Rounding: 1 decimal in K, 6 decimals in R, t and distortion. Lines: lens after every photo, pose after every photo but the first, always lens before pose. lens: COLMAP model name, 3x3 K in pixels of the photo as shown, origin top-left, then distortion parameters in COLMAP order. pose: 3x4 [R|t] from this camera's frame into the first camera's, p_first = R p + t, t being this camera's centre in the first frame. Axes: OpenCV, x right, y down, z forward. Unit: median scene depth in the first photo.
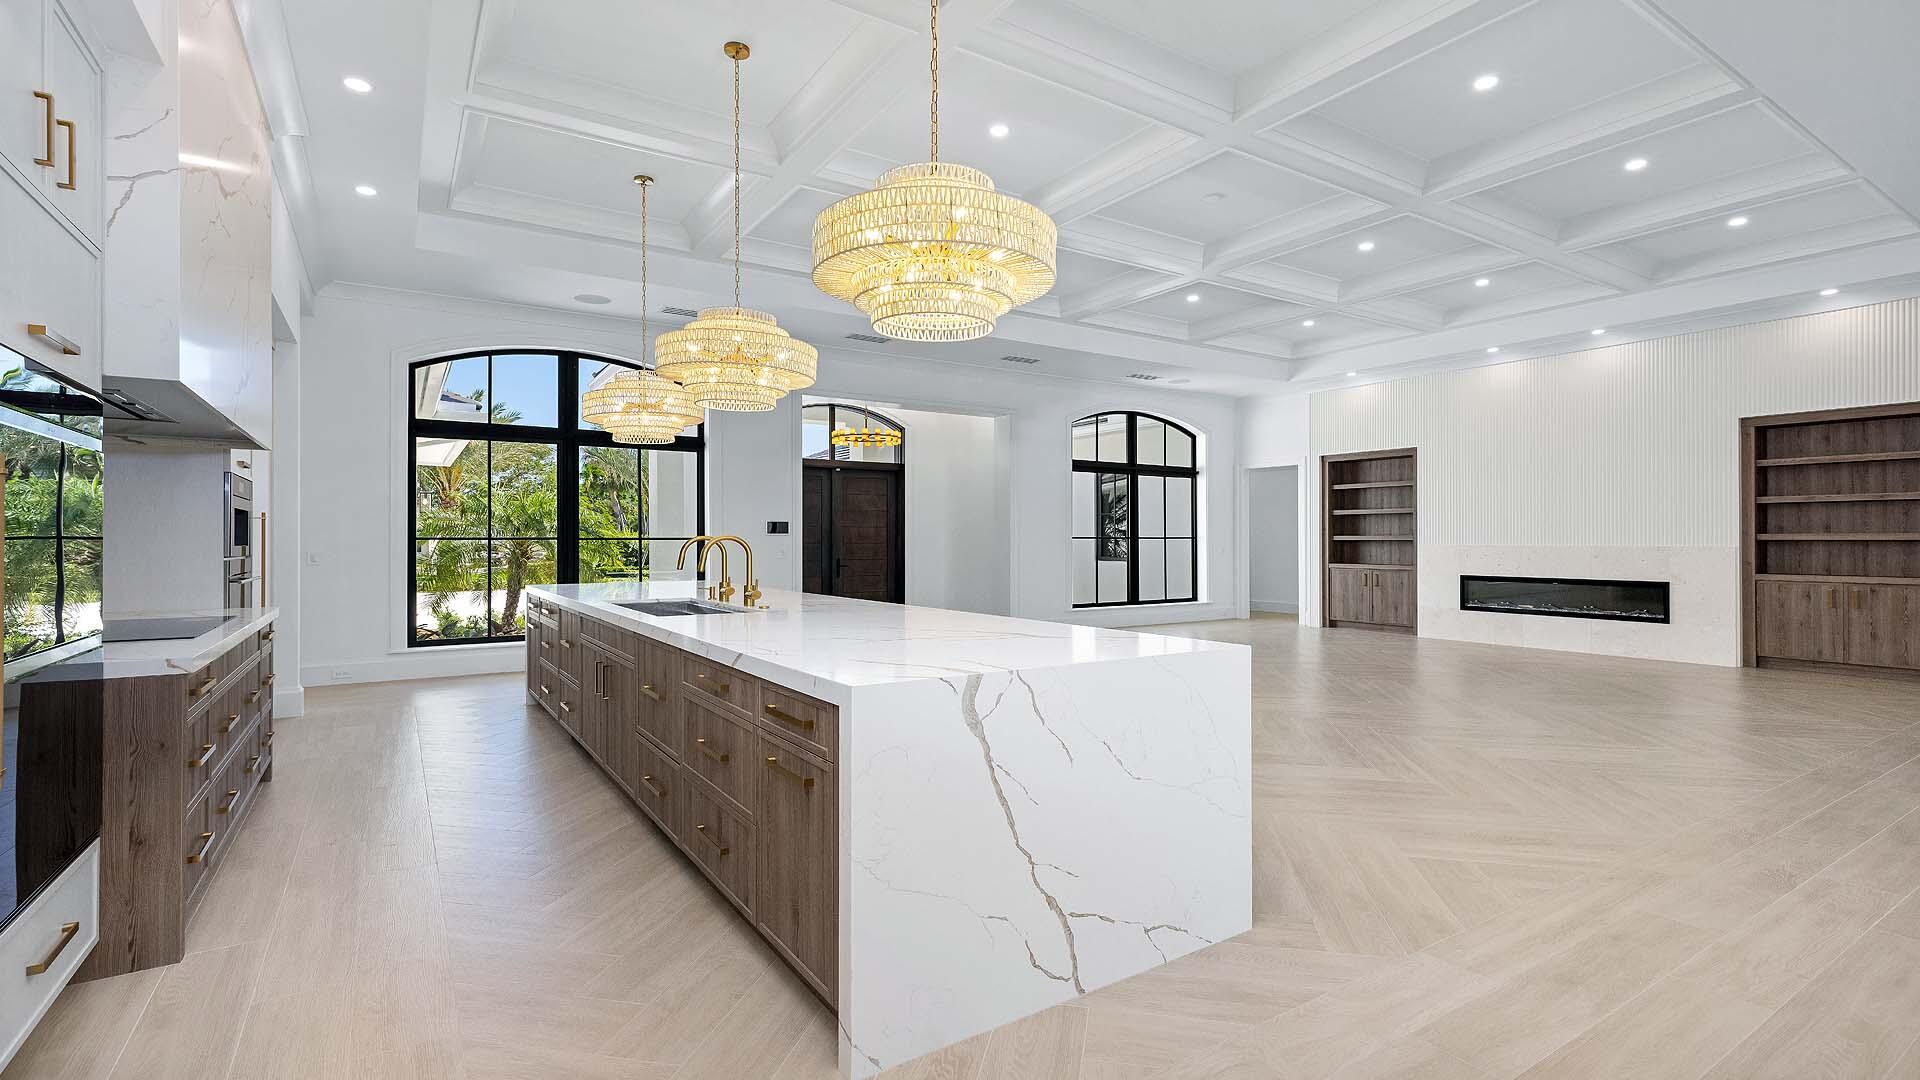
lens RADIAL K [[869.0, 0, 954.8], [0, 869.0, 534.9], [0, 0, 1]] dist [0.002640, 0.000157]
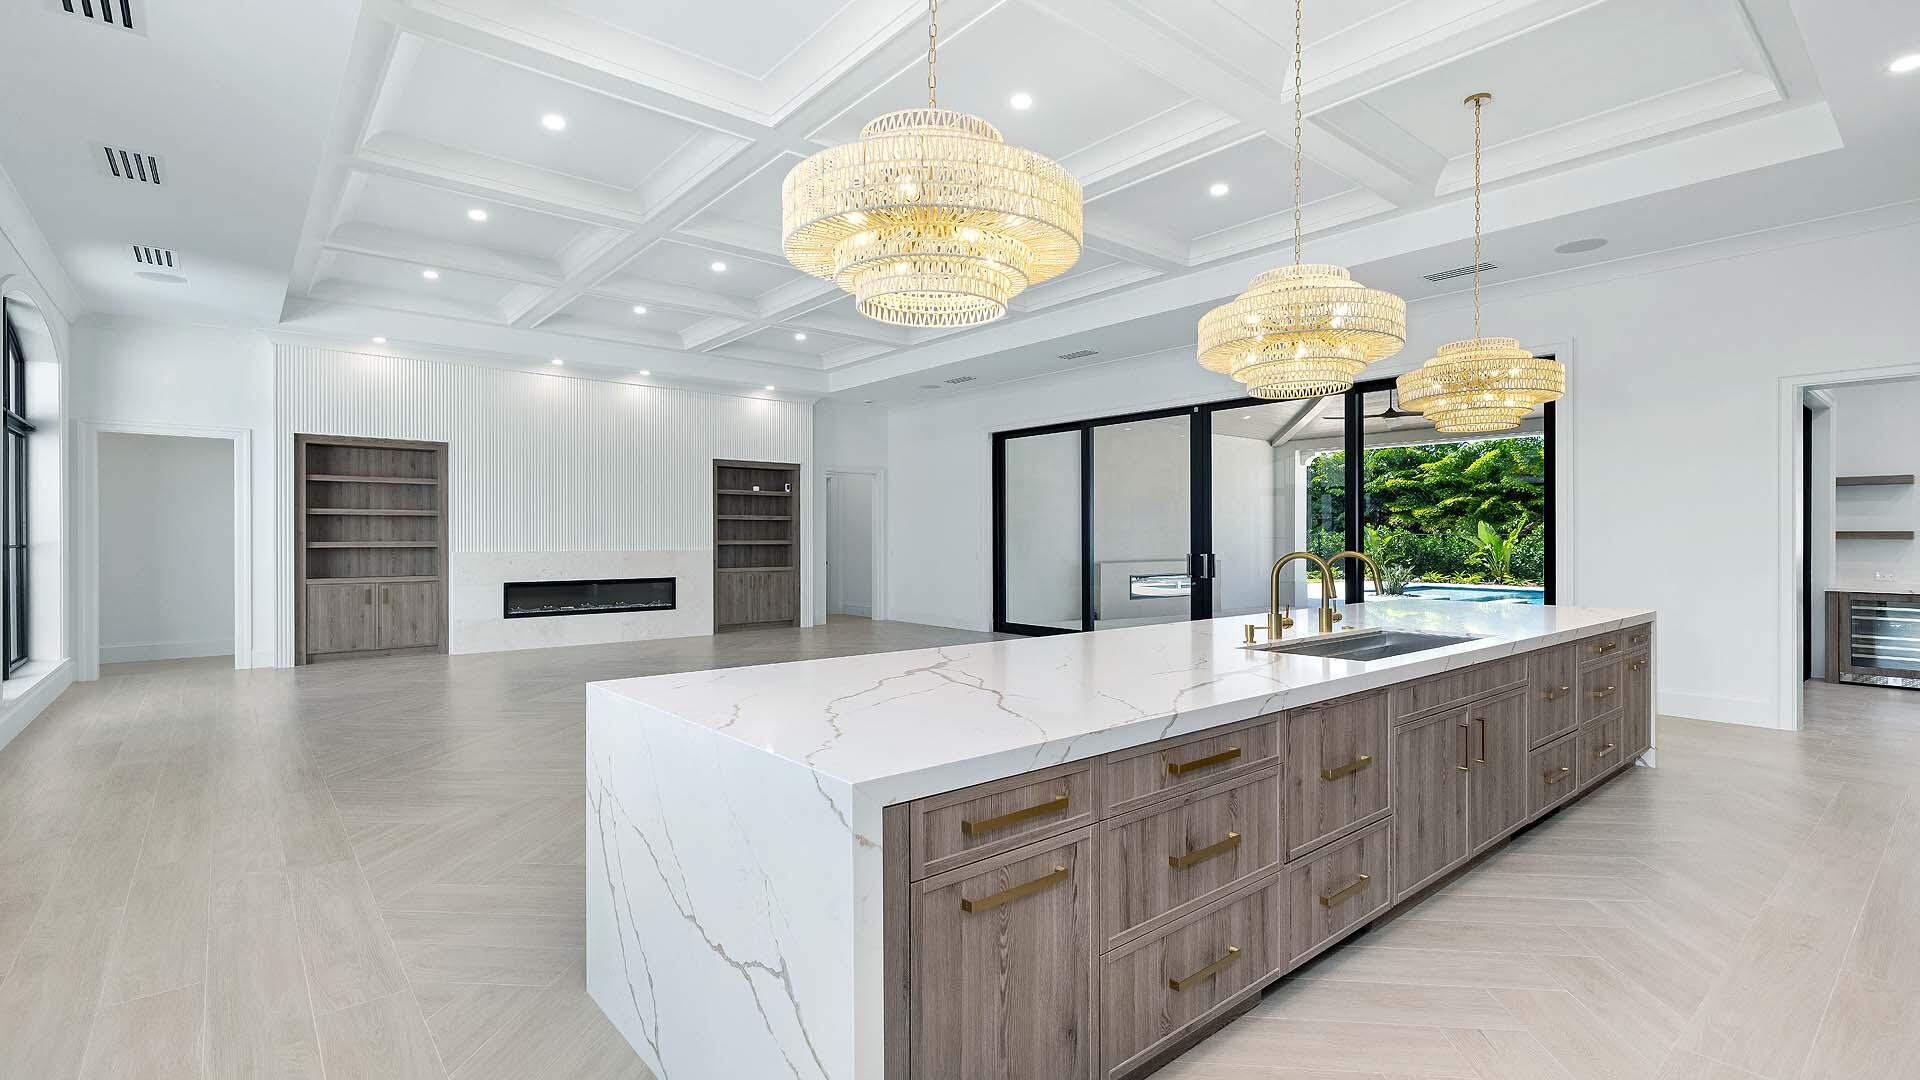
lens RADIAL K [[869.0, 0, 954.8], [0, 869.0, 534.9], [0, 0, 1]] dist [0.002640, 0.000157]
pose [[-0.126465, 0.011775, 0.991901, -0.412416], [0.002595, 0.999930, -0.011540, 0.005399], [-0.991968, 0.001115, -0.126487, 0.587479]]
